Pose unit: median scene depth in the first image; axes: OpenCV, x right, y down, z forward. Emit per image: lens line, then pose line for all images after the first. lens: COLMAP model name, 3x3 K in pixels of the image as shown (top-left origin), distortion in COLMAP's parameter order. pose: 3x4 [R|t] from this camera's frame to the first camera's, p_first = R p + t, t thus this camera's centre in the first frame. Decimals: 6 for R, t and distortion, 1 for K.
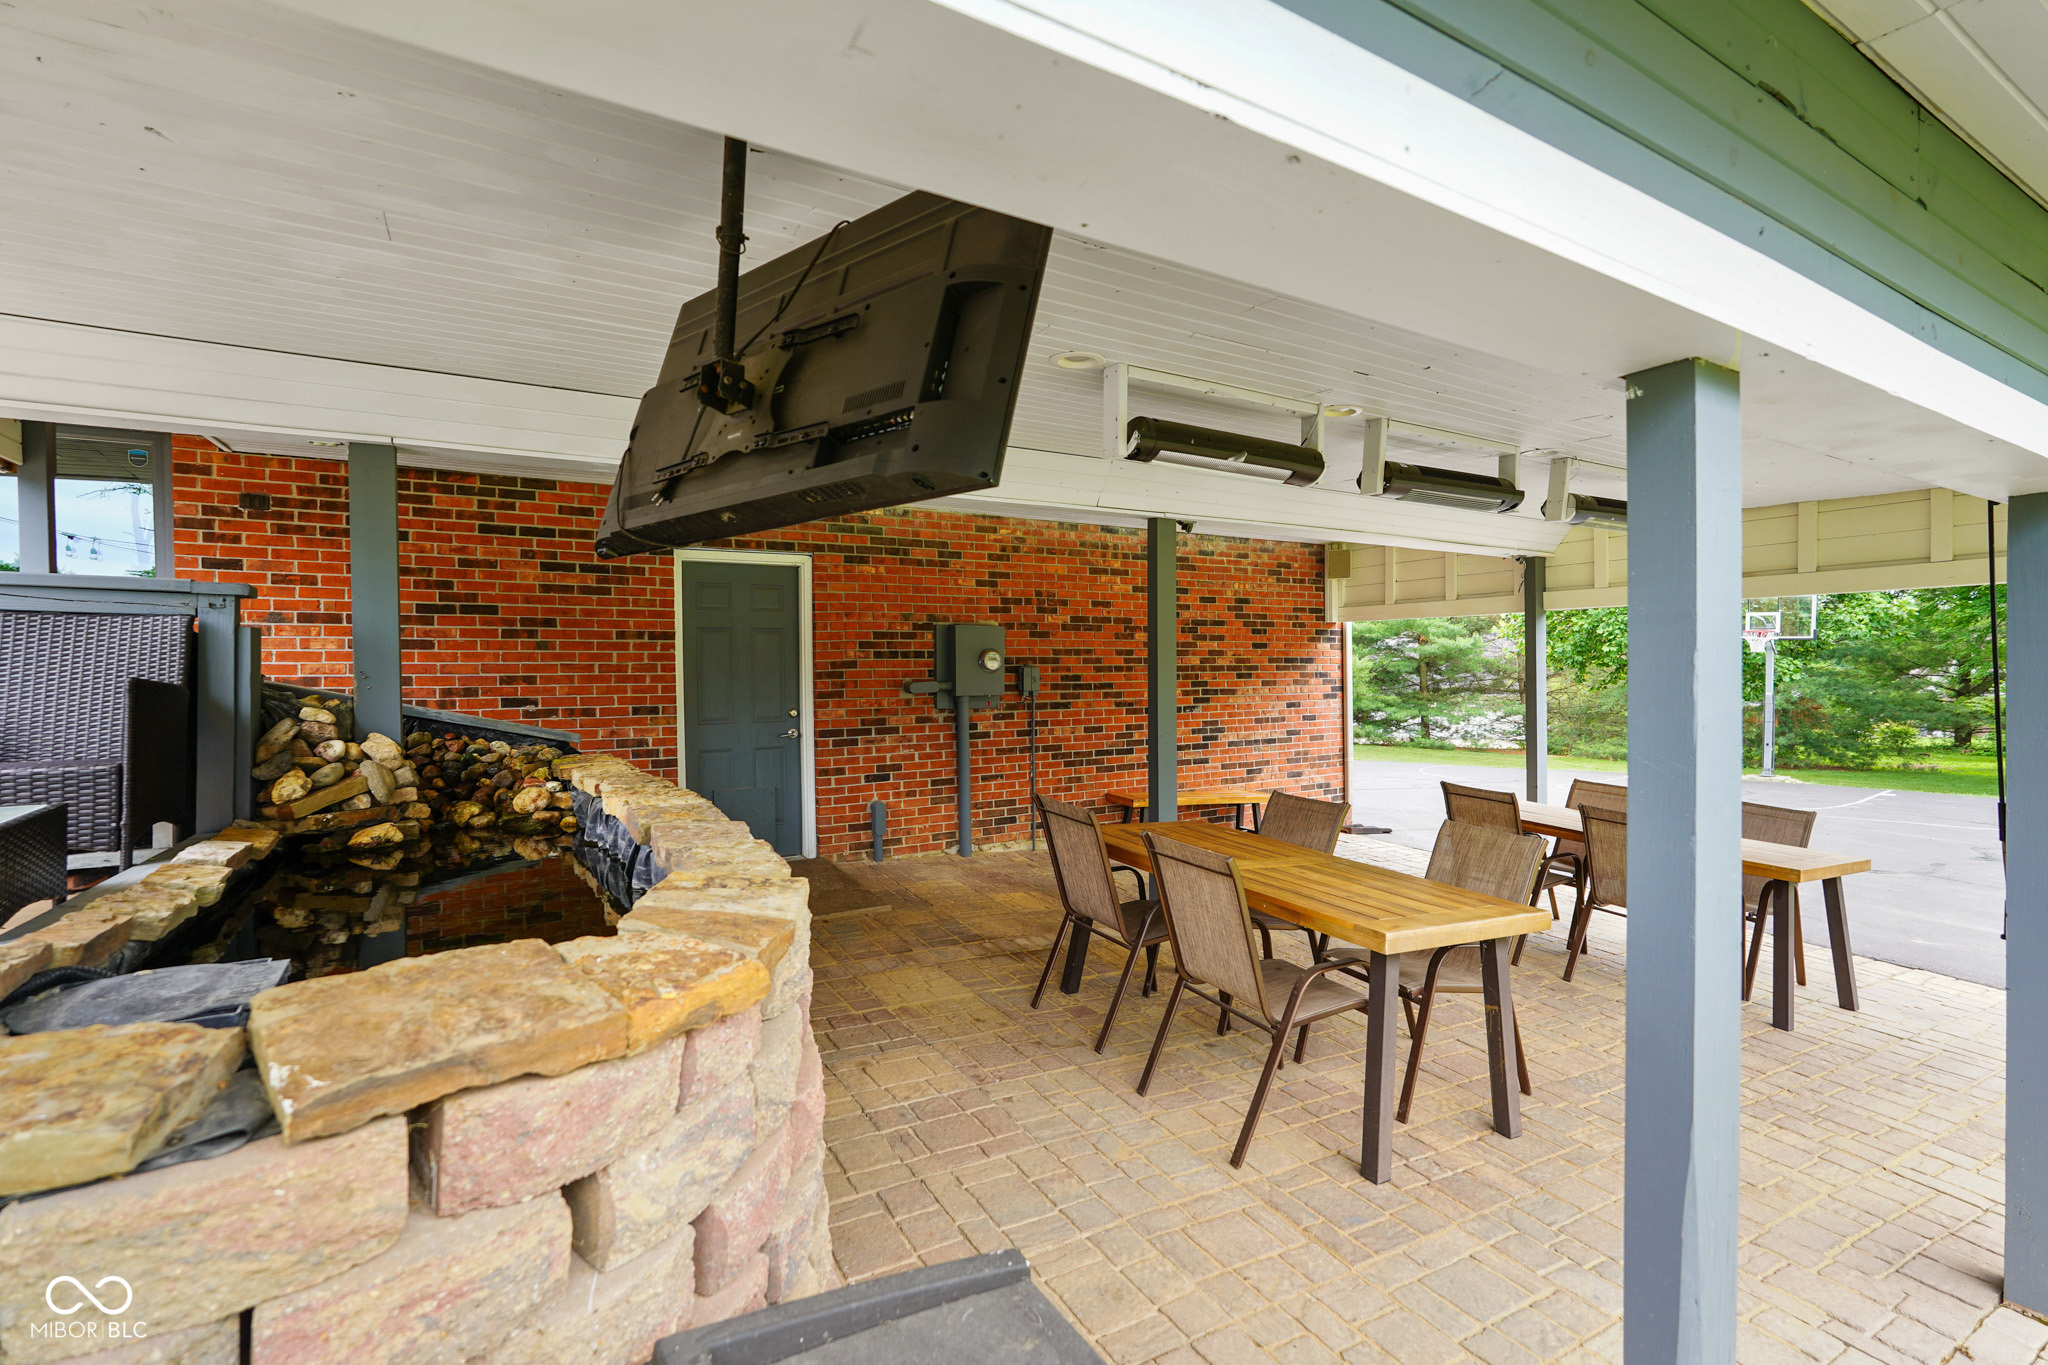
lens RADIAL K [[907.4, 0, 1035.6], [0, 907.4, 654.0], [0, 0, 1]] dist [-0.000084, 0.000036]
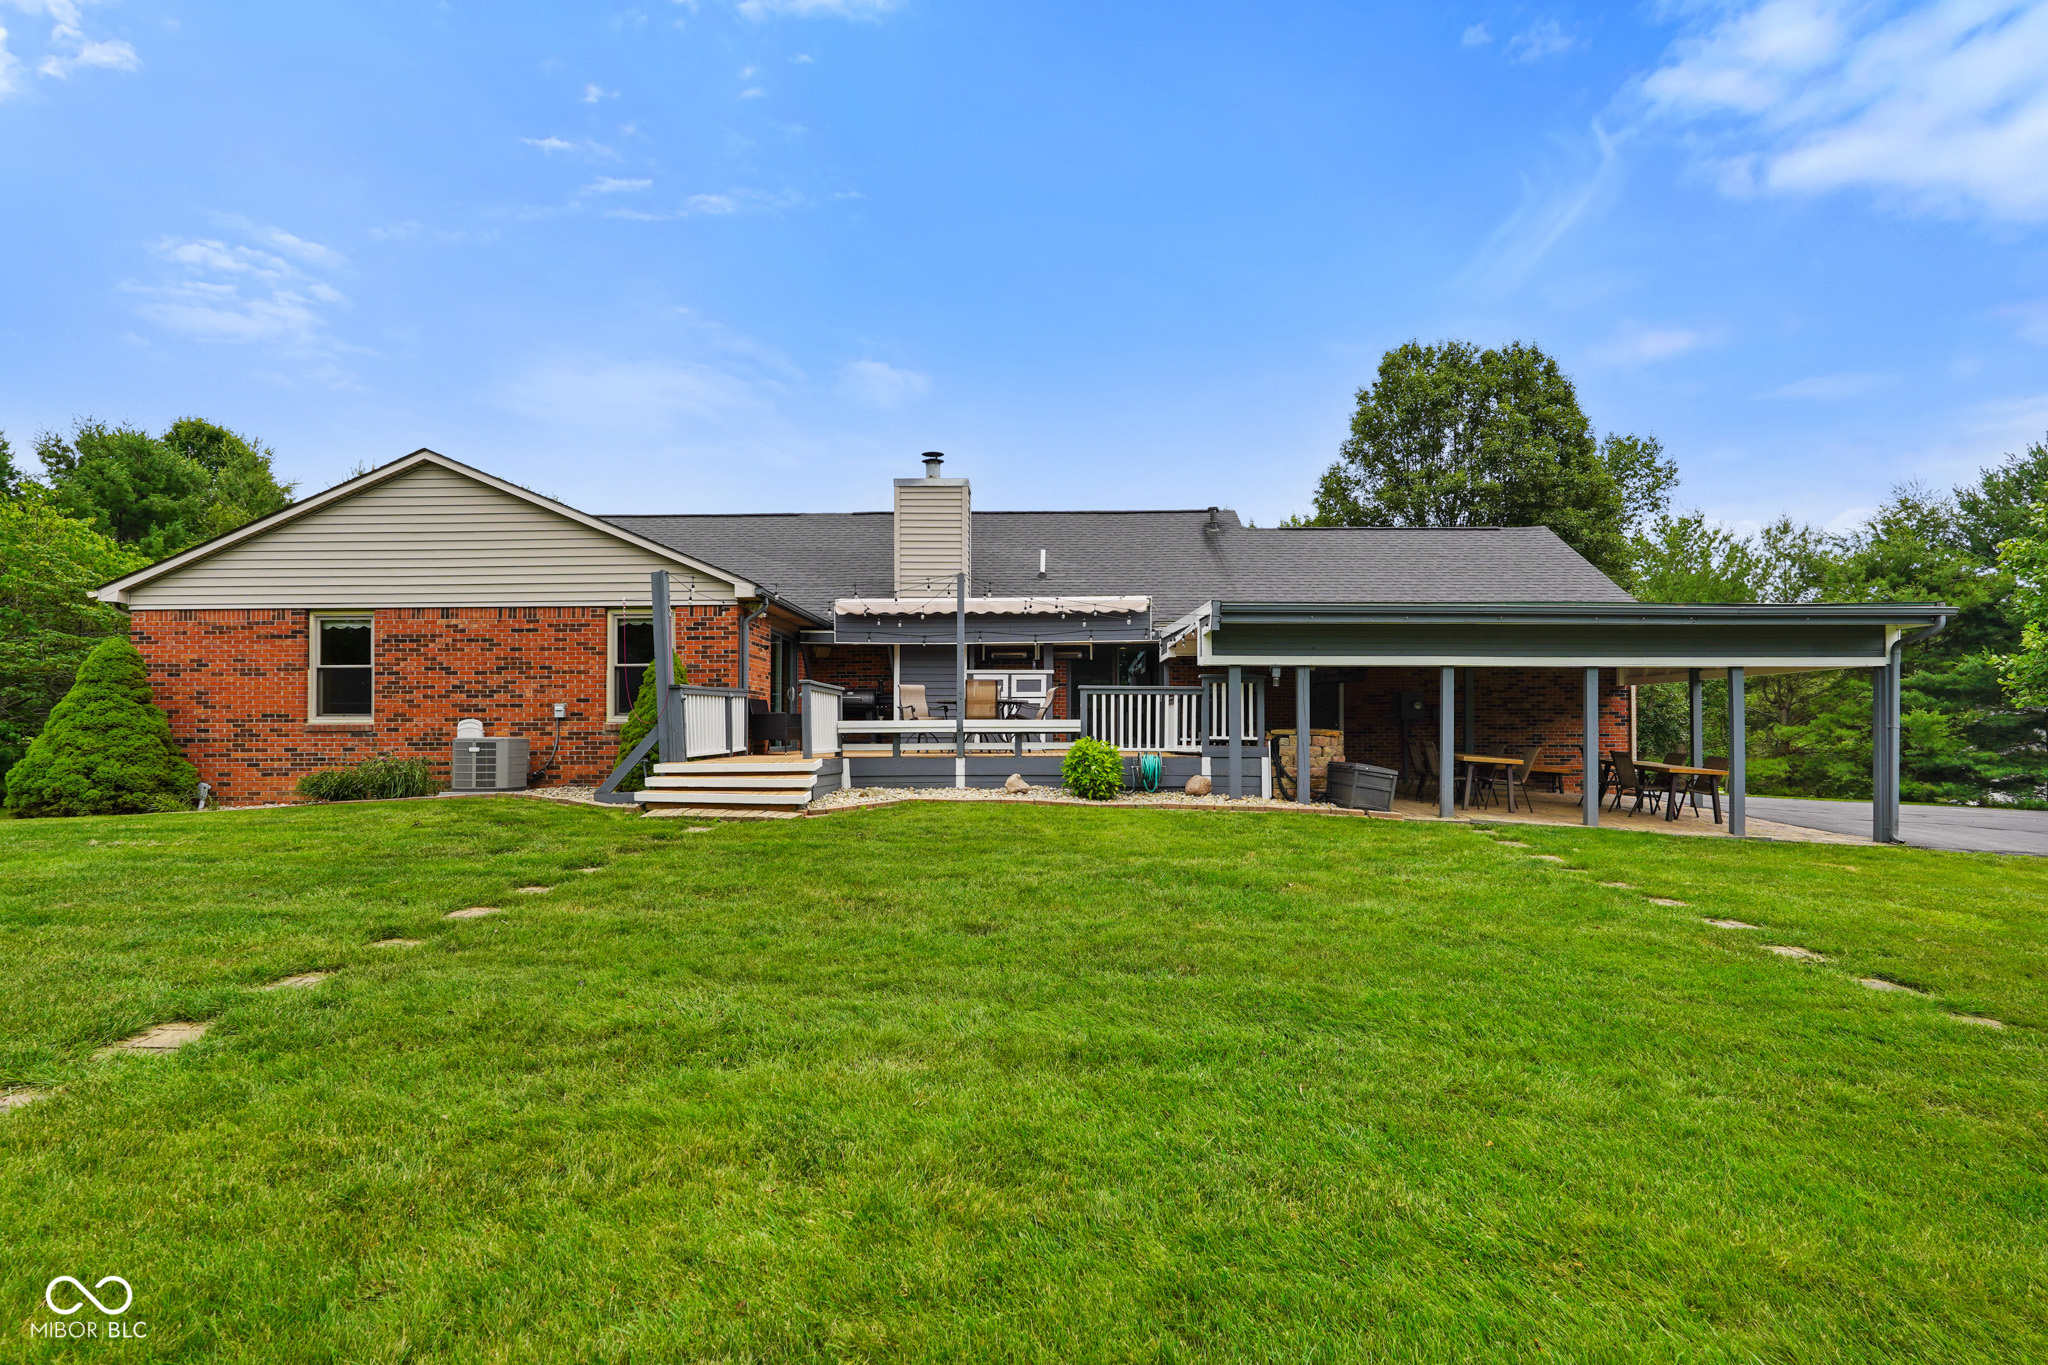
lens RADIAL K [[920.4, 0, 1024.0], [0, 920.4, 682.5], [0, 0, 1]] dist [-0.017753, 0.011023]
pose [[0.839929, -0.023997, -0.542165, 0.336411], [0.000314, 0.999043, -0.043733, 0.044385], [0.542696, 0.036562, 0.839133, -1.390429]]
